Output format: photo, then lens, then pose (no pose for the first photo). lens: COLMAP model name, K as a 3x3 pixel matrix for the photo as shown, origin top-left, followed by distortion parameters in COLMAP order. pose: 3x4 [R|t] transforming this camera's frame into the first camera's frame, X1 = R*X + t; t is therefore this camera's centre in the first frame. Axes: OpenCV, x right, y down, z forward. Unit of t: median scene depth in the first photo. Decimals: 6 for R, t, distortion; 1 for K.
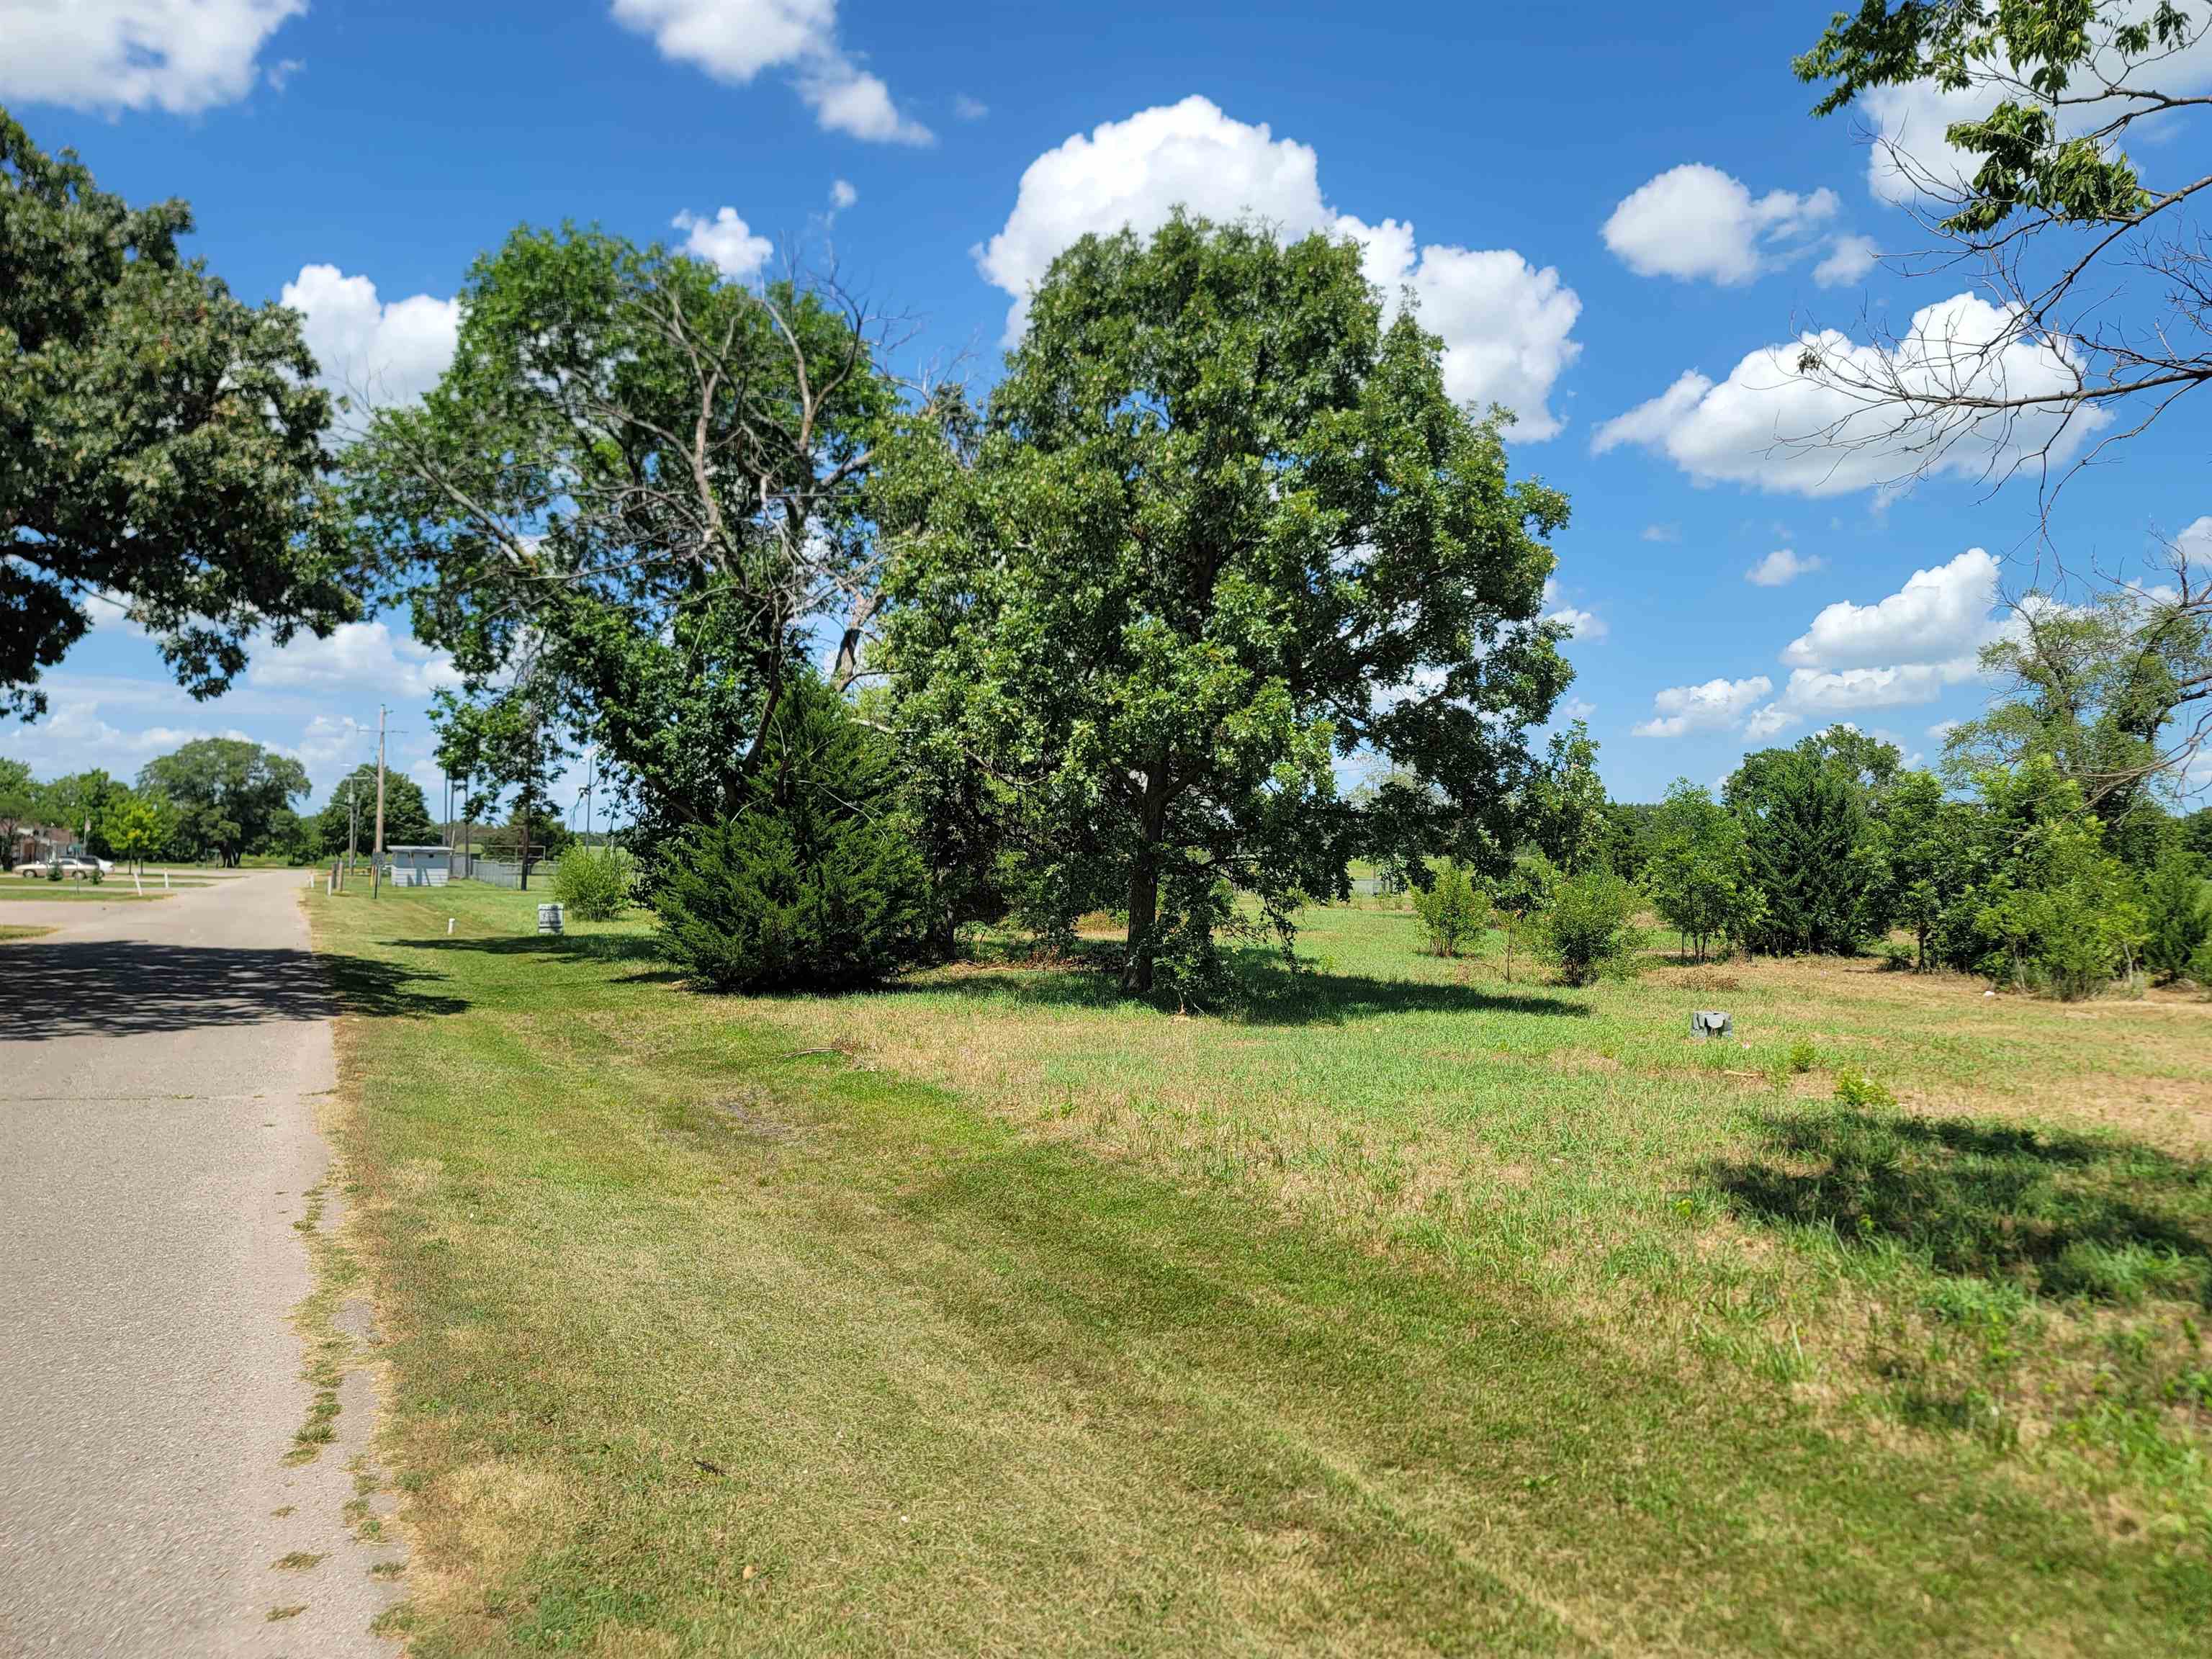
lens RADIAL K [[1654.8, 0, 1112.5], [0, 1654.8, 852.5], [0, 0, 1]] dist [0.074489, -0.079980]
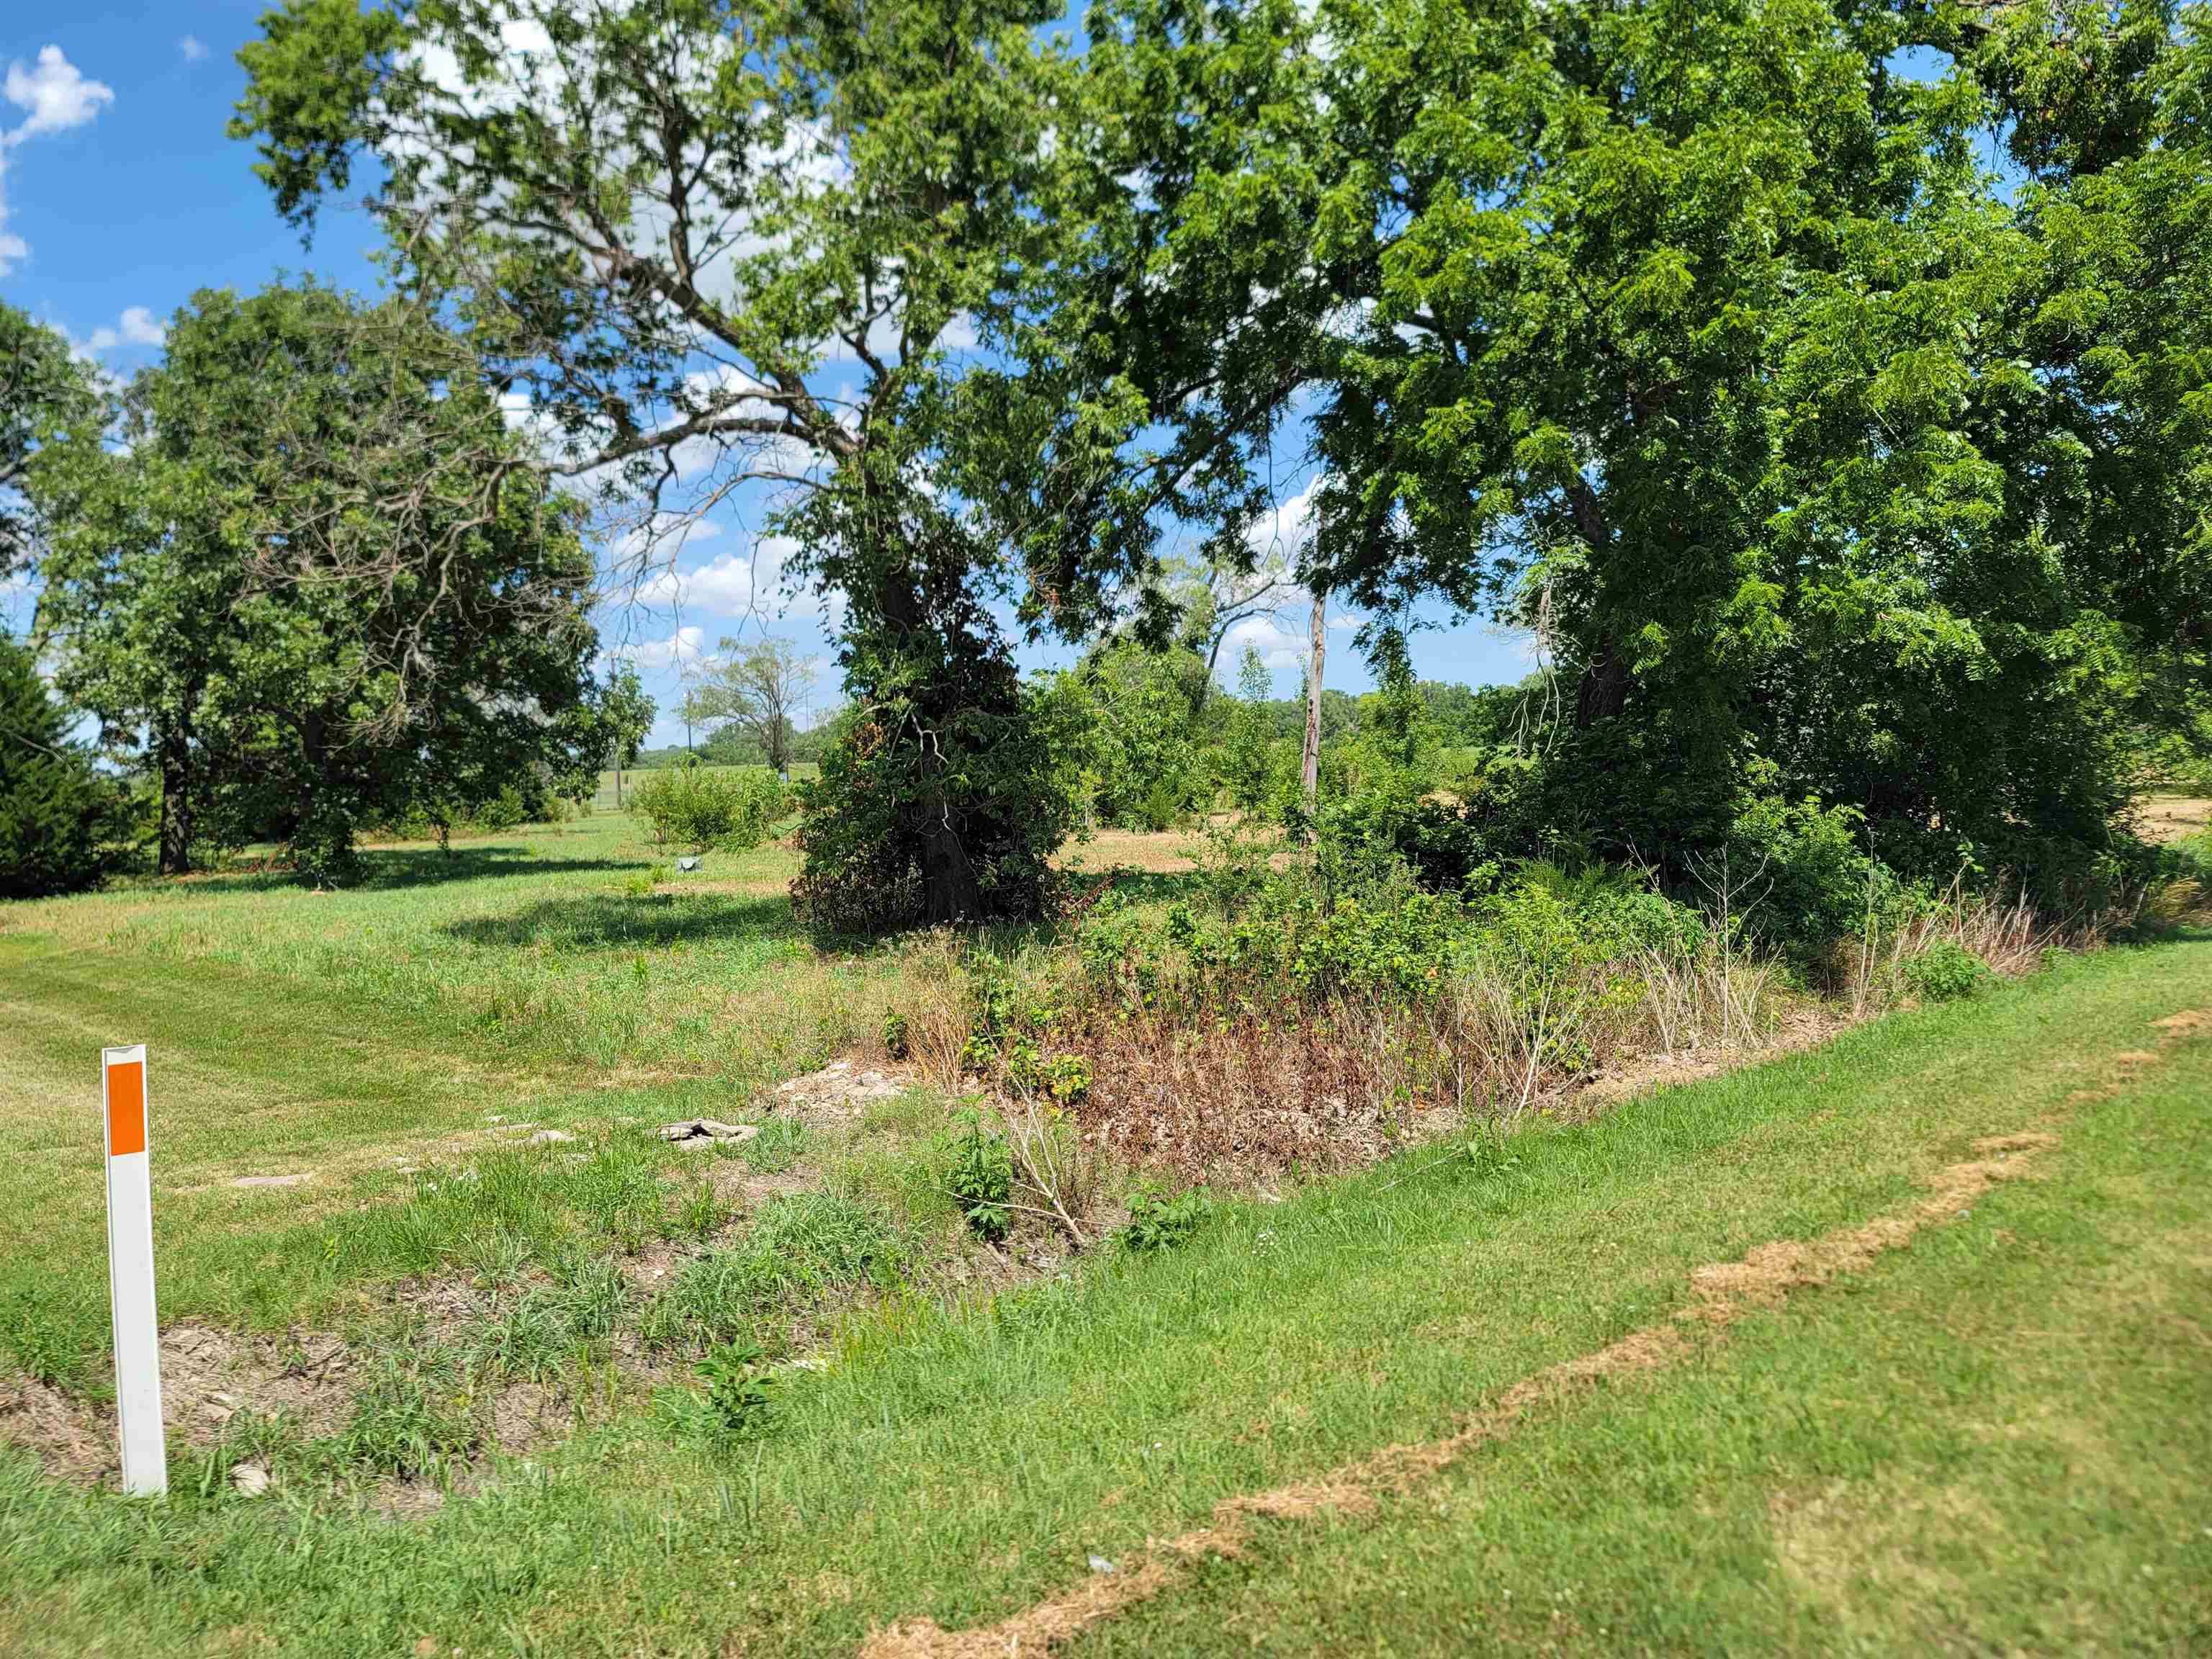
lens RADIAL K [[1654.8, 0, 1112.5], [0, 1654.8, 852.5], [0, 0, 1]] dist [0.074489, -0.079980]
pose [[0.955611, -0.072374, 0.285602, 0.268289], [0.051995, 0.995572, 0.078311, -0.006768], [-0.290005, -0.059985, 0.955143, -0.477511]]
